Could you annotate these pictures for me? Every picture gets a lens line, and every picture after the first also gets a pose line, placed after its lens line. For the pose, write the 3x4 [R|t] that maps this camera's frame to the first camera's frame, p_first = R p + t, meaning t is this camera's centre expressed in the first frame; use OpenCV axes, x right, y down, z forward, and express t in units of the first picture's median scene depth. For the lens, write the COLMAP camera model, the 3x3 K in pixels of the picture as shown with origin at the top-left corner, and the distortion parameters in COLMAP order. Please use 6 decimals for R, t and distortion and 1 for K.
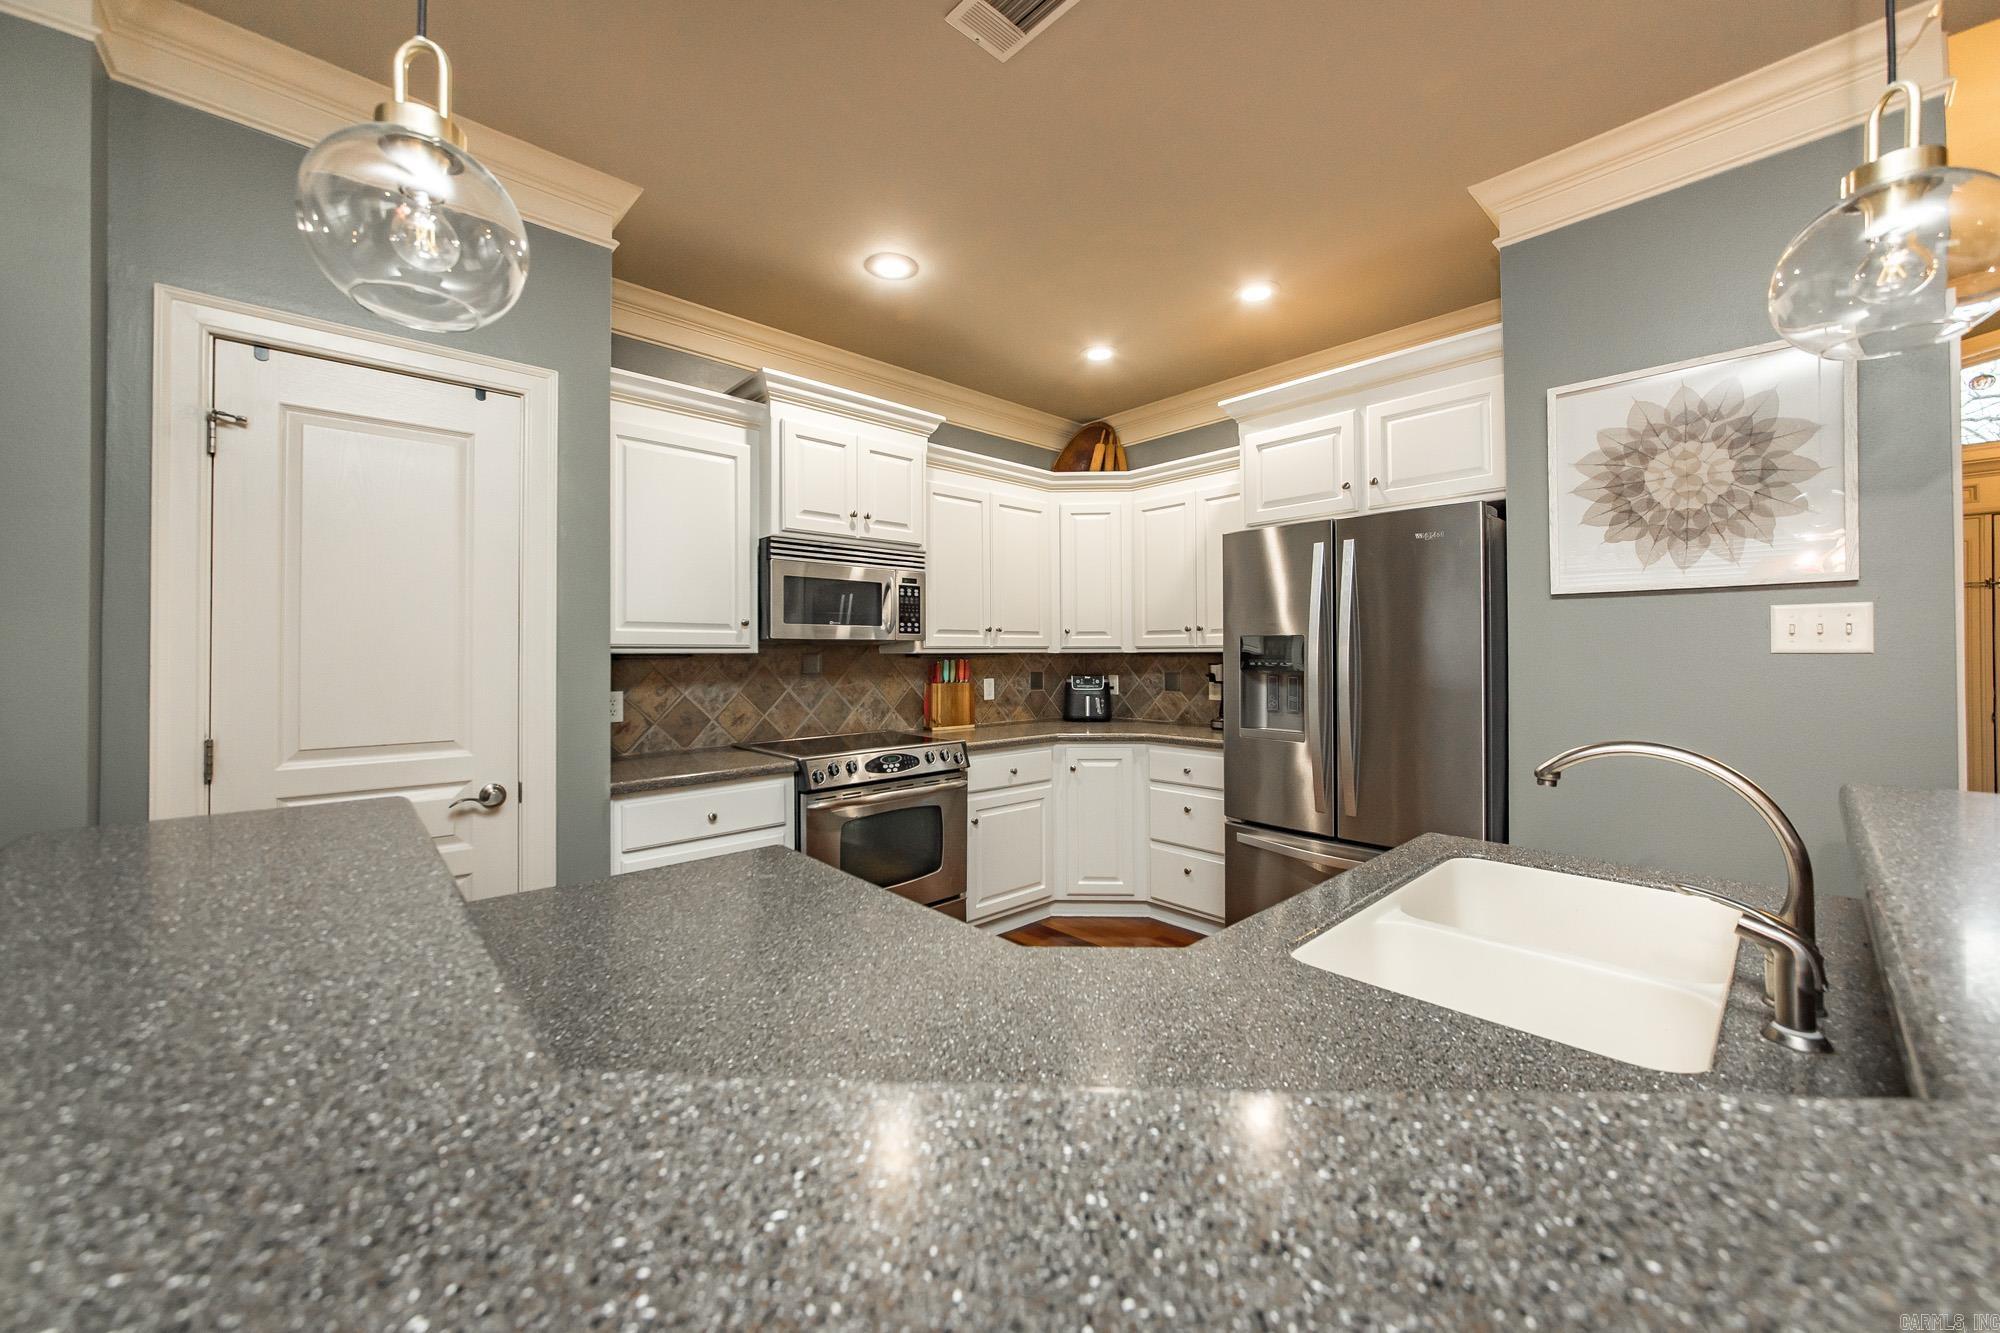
lens RADIAL K [[744.8, 0, 994.9], [0, 744.8, 652.8], [0, 0, 1]] dist [-0.009392, 0.000141]
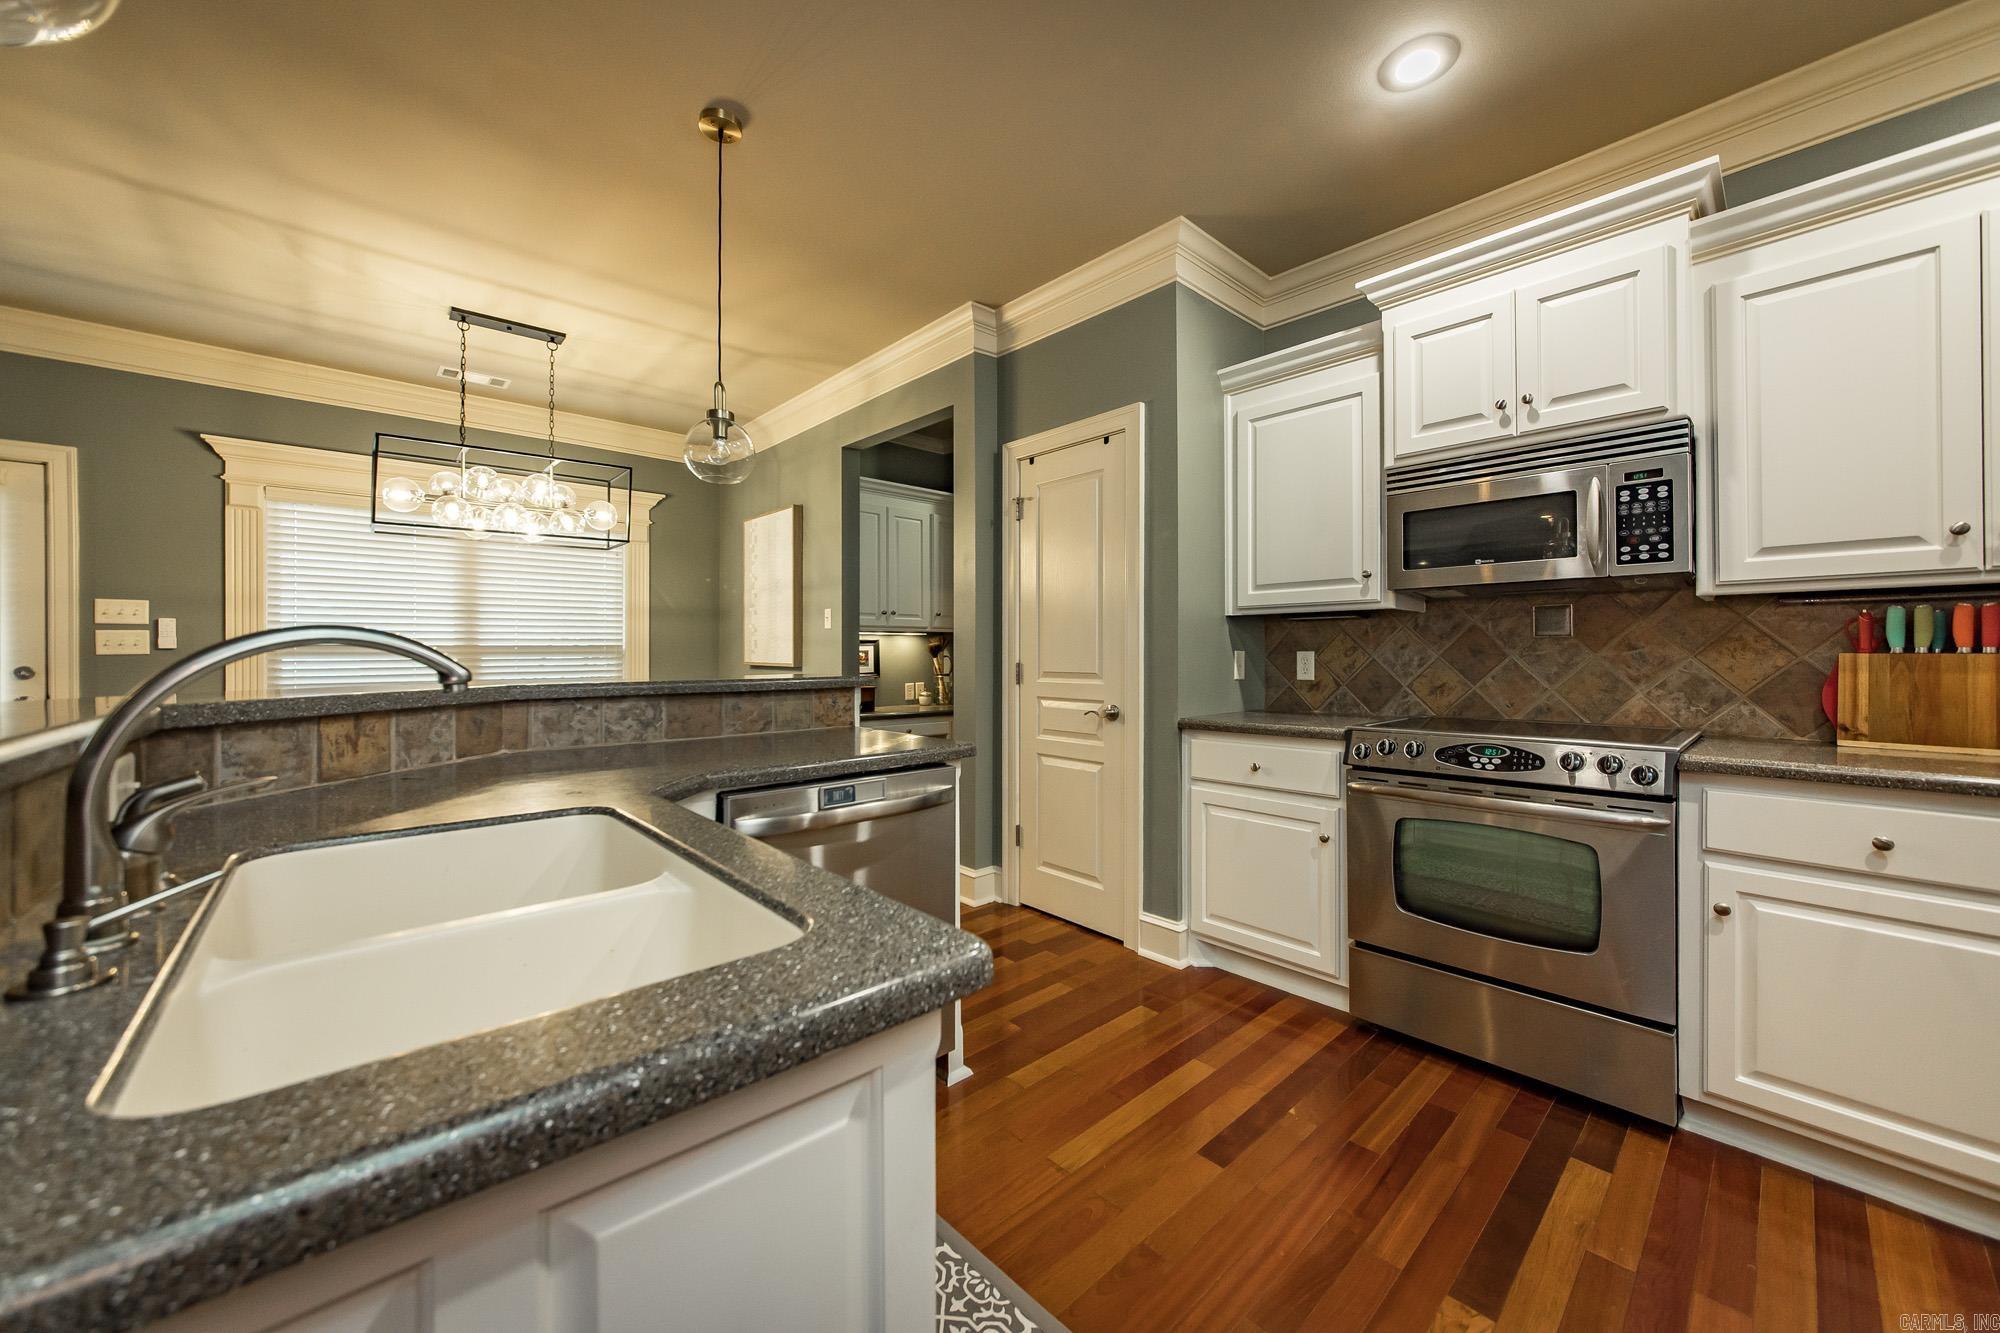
lens RADIAL K [[734.8, 0, 998.6], [0, 734.8, 646.1], [0, 0, 1]] dist [-0.014144, 0.005320]
pose [[-0.000304, -0.005499, -0.999985, 0.488795], [0.003421, 0.999979, -0.005500, 0.044116], [0.999994, -0.003423, -0.000286, 0.502058]]
